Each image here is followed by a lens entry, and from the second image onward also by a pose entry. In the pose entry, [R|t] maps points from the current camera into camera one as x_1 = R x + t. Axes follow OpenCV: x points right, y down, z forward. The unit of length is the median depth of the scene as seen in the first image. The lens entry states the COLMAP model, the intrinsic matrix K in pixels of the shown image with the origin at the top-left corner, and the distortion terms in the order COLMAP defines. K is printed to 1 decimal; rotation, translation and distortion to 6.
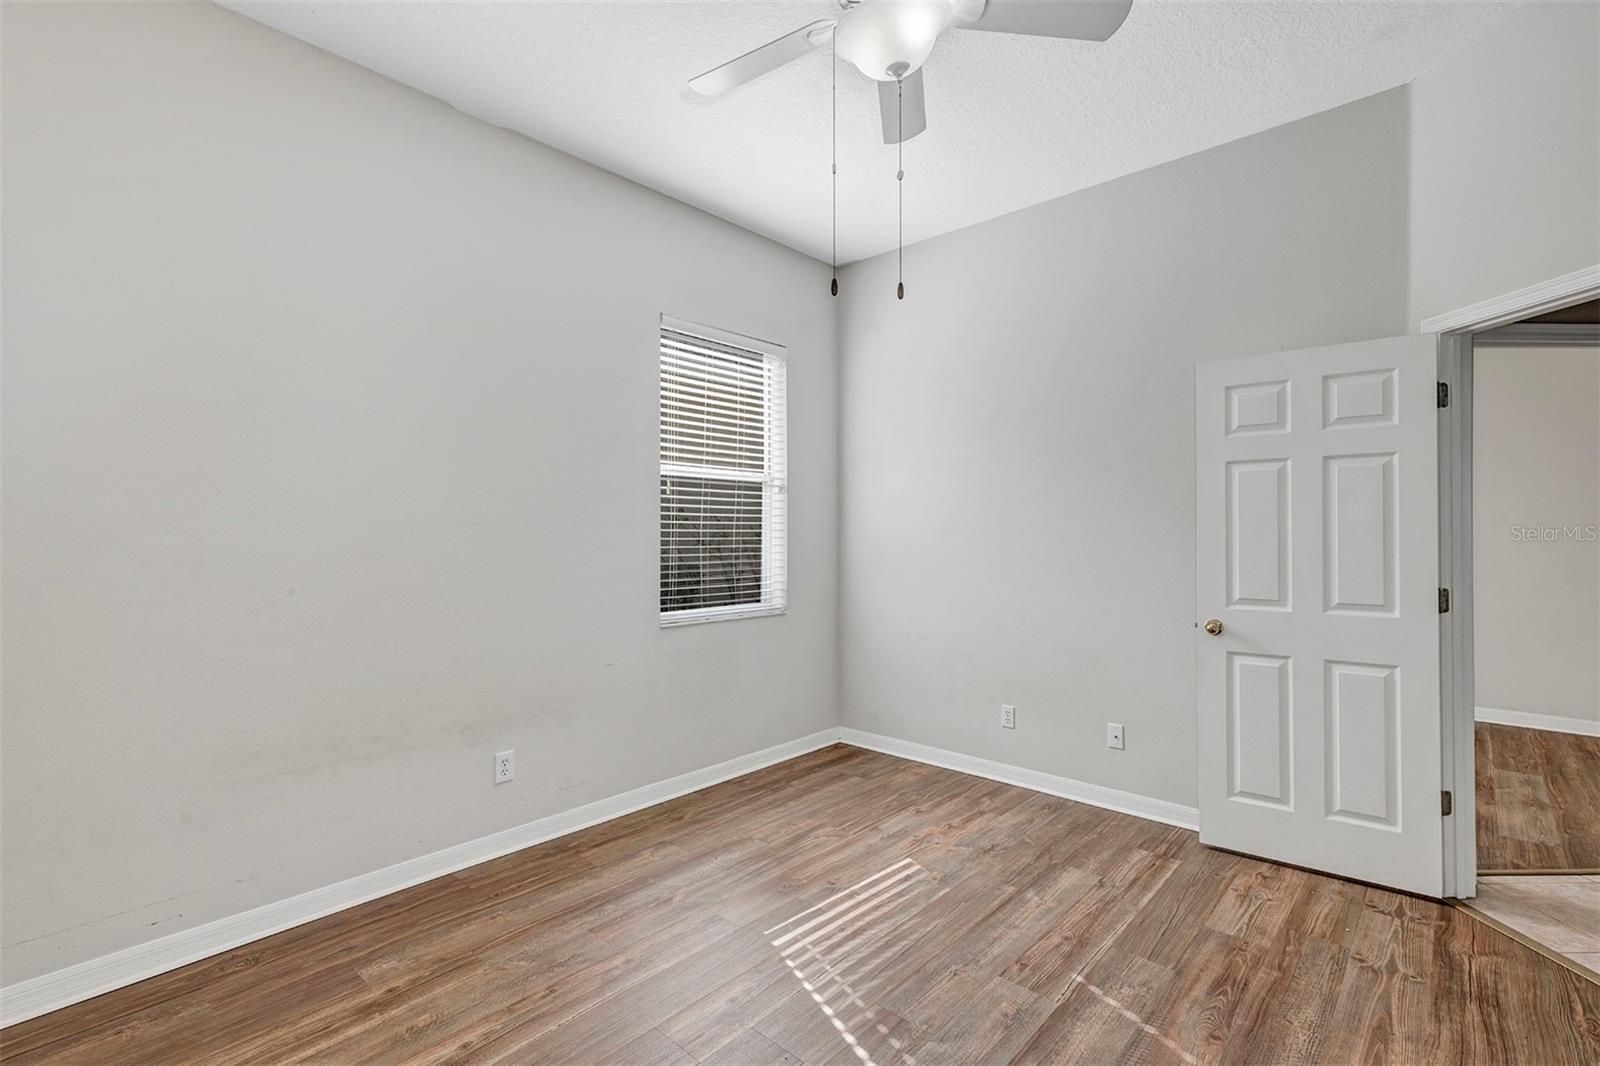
lens RADIAL K [[729.3, 0, 788.0], [0, 729.3, 528.9], [0, 0, 1]] dist [0.007104, -0.000061]
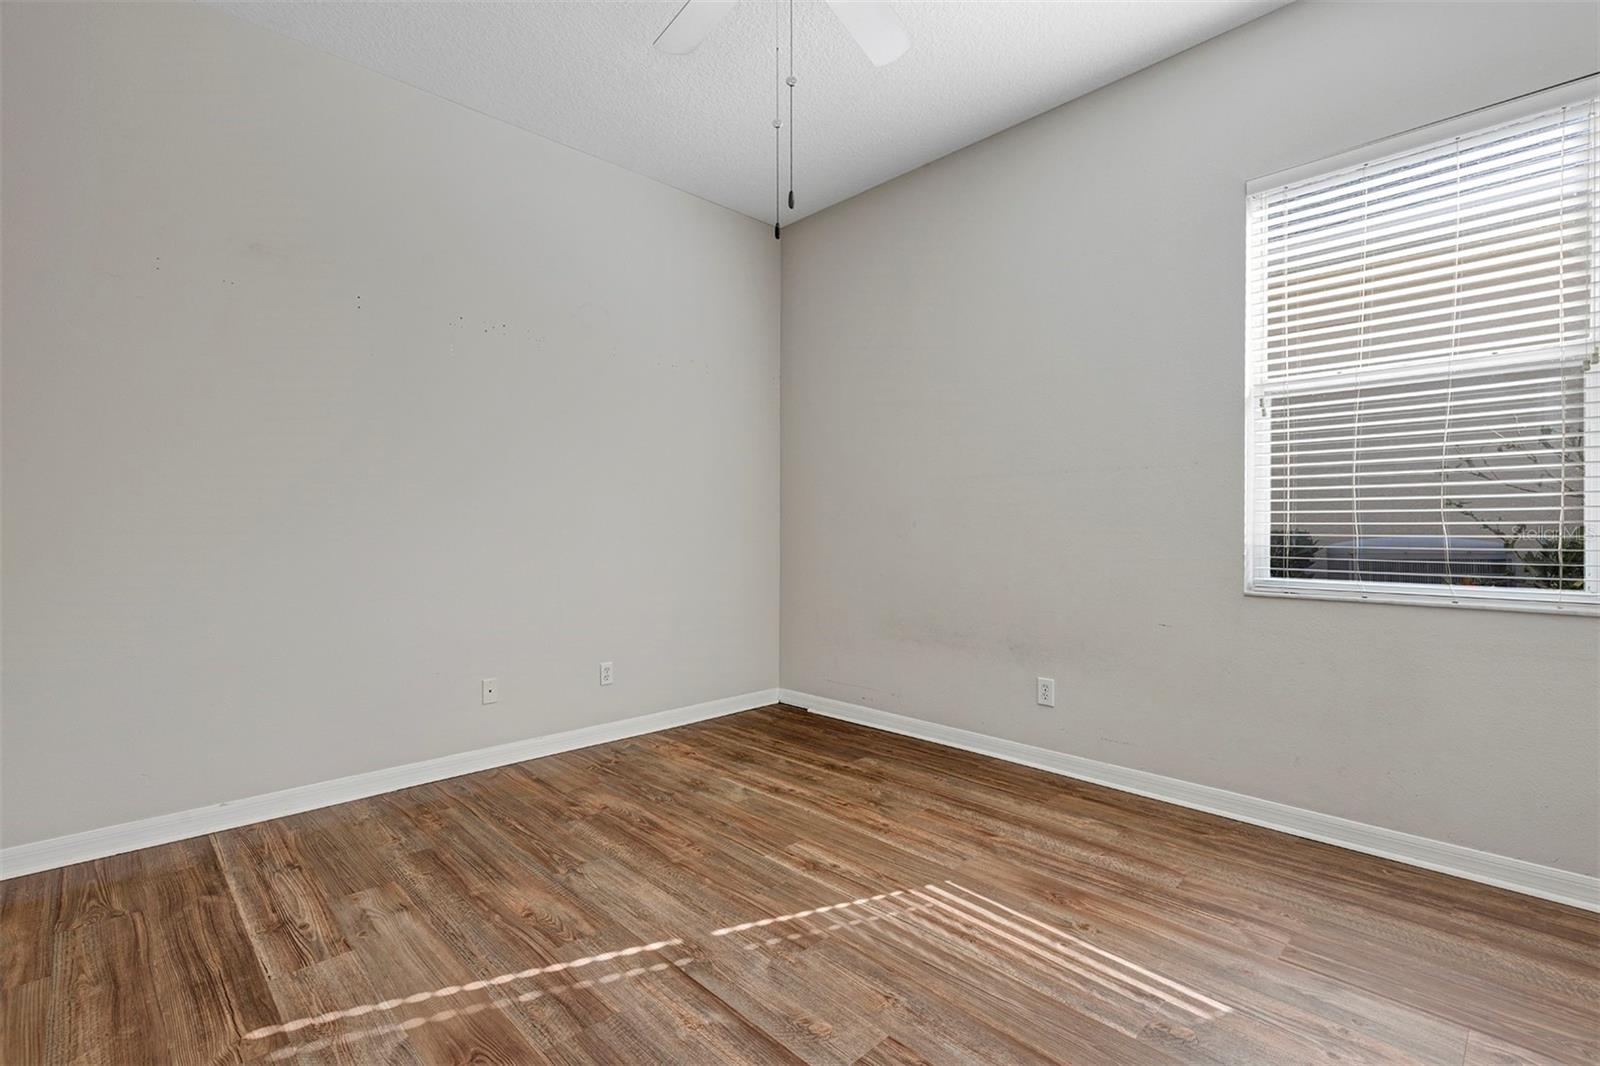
lens RADIAL K [[729.3, 0, 788.0], [0, 729.3, 528.9], [0, 0, 1]] dist [0.007104, -0.000061]
pose [[-0.055938, 0.006250, -0.998415, 0.792570], [0.006077, 0.999964, 0.005919, 0.077467], [0.998416, -0.005736, -0.055974, 0.731105]]
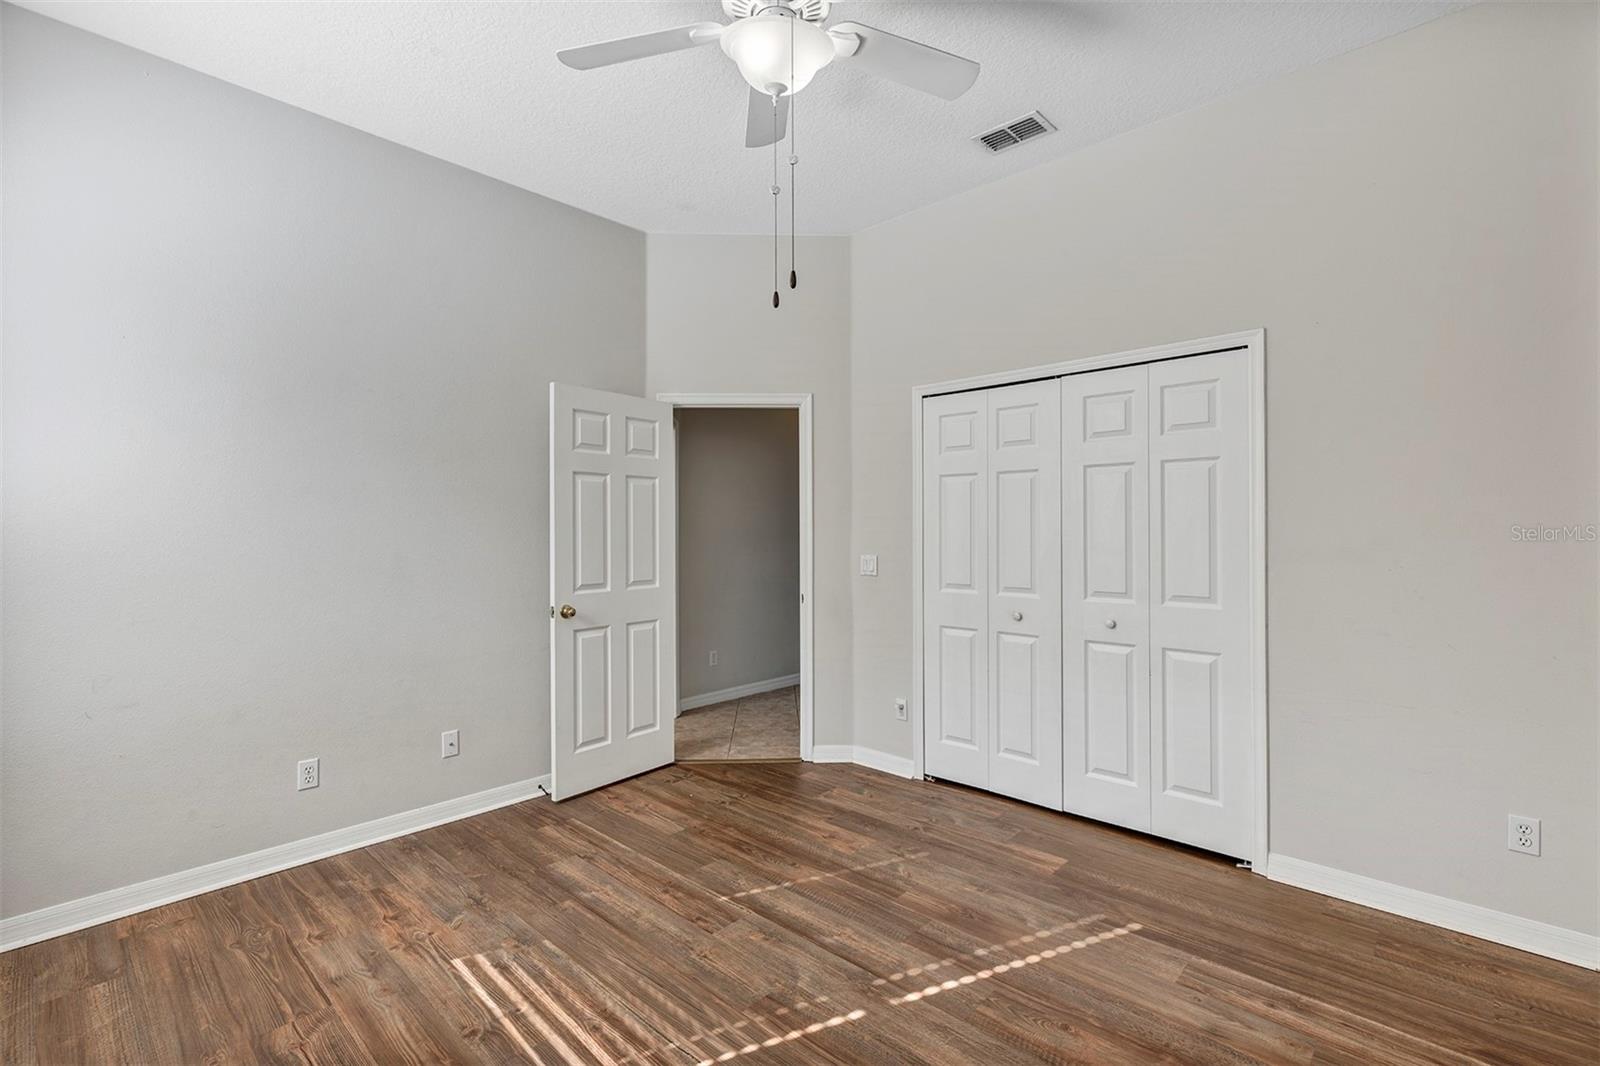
lens RADIAL K [[729.3, 0, 788.0], [0, 729.3, 528.9], [0, 0, 1]] dist [0.007104, -0.000061]
pose [[0.008355, 0.002687, 0.999961, -0.626258], [-0.000382, 0.999996, -0.002684, 0.005238], [-0.999965, -0.000360, 0.008356, 0.679552]]
